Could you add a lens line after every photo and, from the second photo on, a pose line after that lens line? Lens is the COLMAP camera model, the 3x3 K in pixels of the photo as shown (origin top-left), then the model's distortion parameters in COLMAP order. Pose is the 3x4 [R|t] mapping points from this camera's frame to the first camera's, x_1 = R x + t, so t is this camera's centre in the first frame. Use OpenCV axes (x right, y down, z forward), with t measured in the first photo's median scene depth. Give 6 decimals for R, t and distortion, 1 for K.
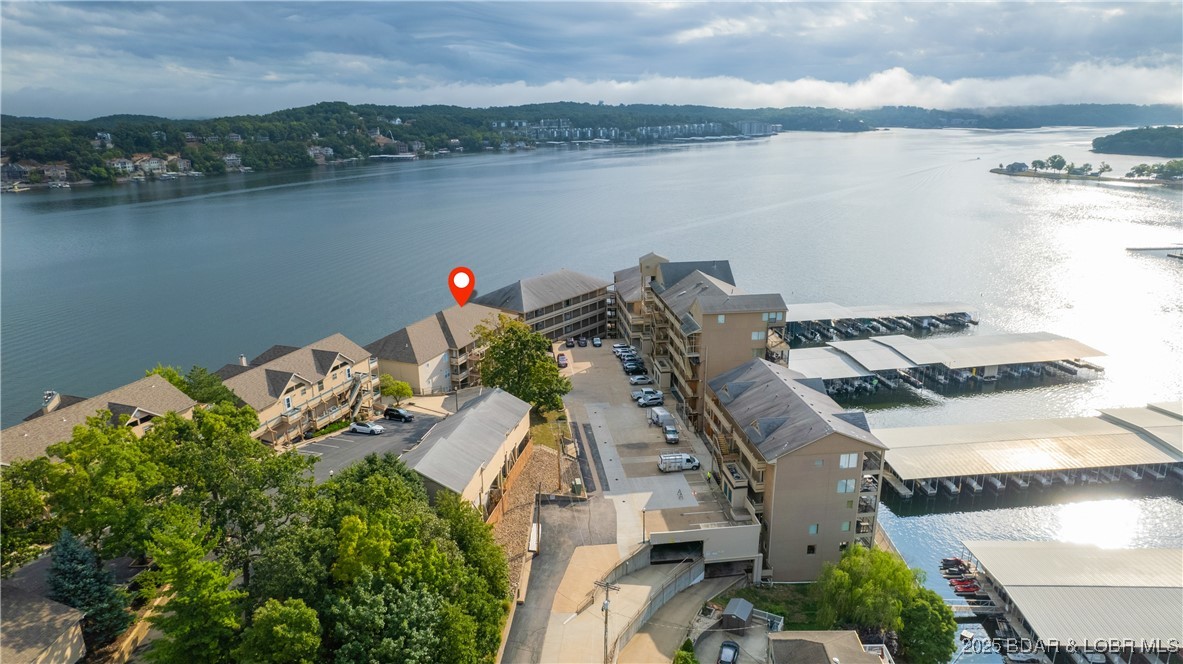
lens RADIAL K [[760.7, 0, 591.5], [0, 760.7, 332.0], [0, 0, 1]] dist [-0.081273, 0.075180]
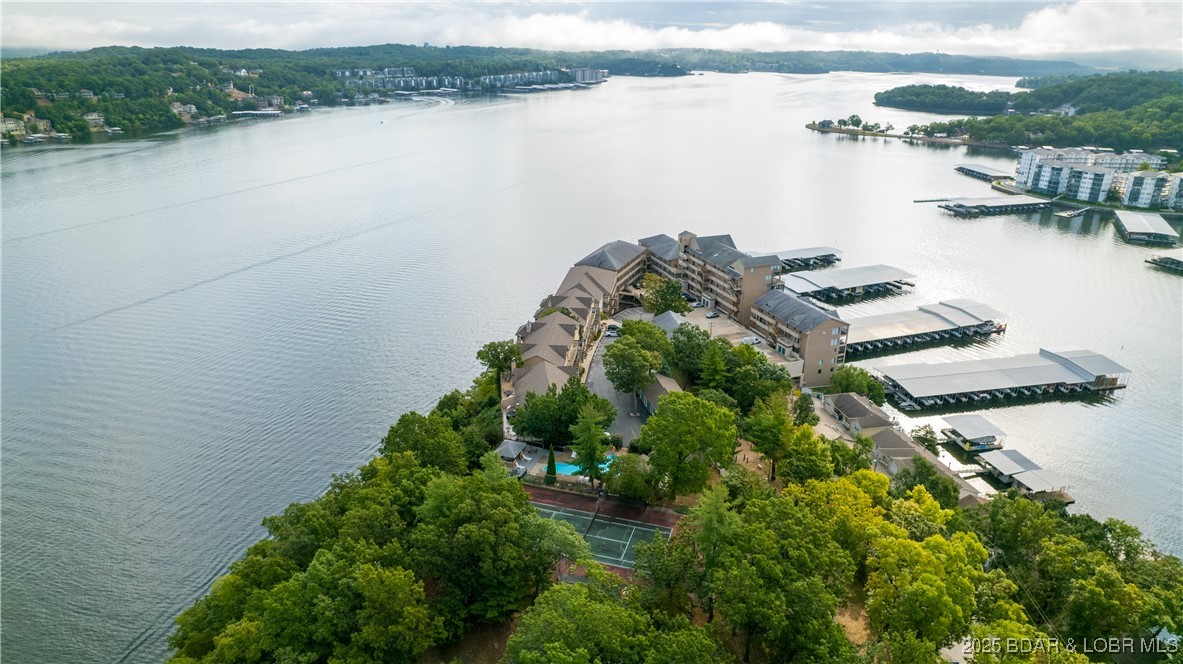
lens RADIAL K [[760.7, 0, 591.5], [0, 760.7, 332.0], [0, 0, 1]] dist [-0.081273, 0.075180]
pose [[0.969927, -0.070548, 0.232949, -0.488354], [0.051148, 0.994780, 0.088301, -0.036213], [-0.237962, -0.073730, 0.968472, -0.562247]]
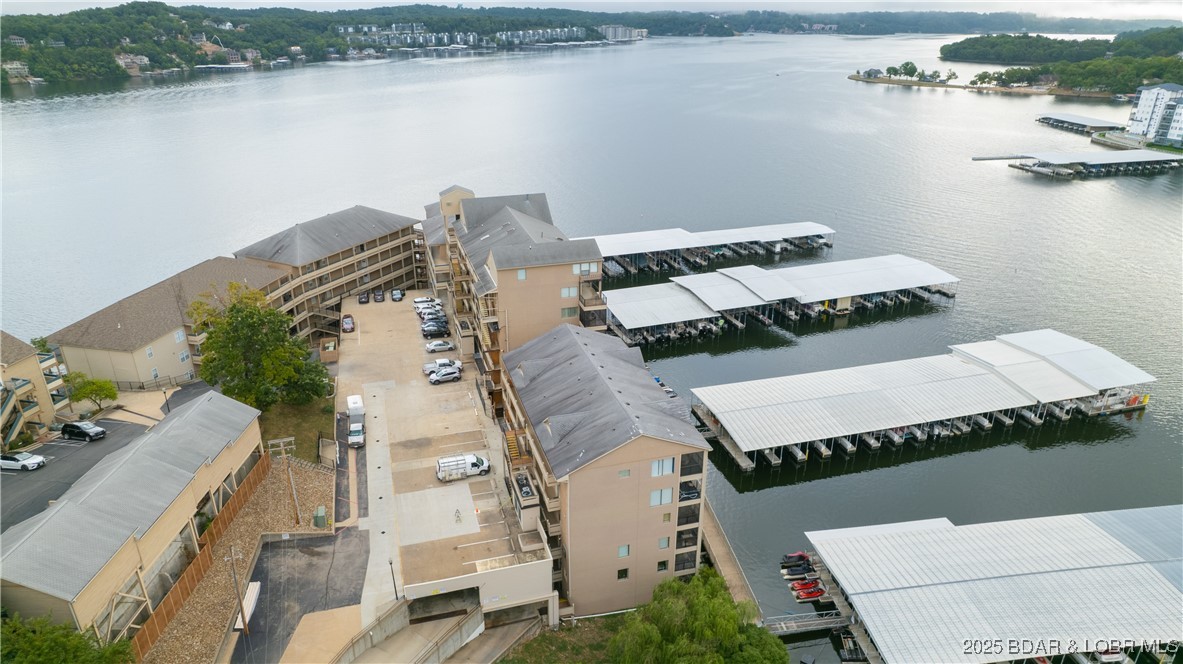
lens RADIAL K [[760.7, 0, 591.5], [0, 760.7, 332.0], [0, 0, 1]] dist [-0.081273, 0.075180]
pose [[0.986157, -0.056355, 0.155944, 0.080902], [0.038197, 0.992388, 0.117079, -0.033799], [-0.161354, -0.109502, 0.980803, 0.134053]]
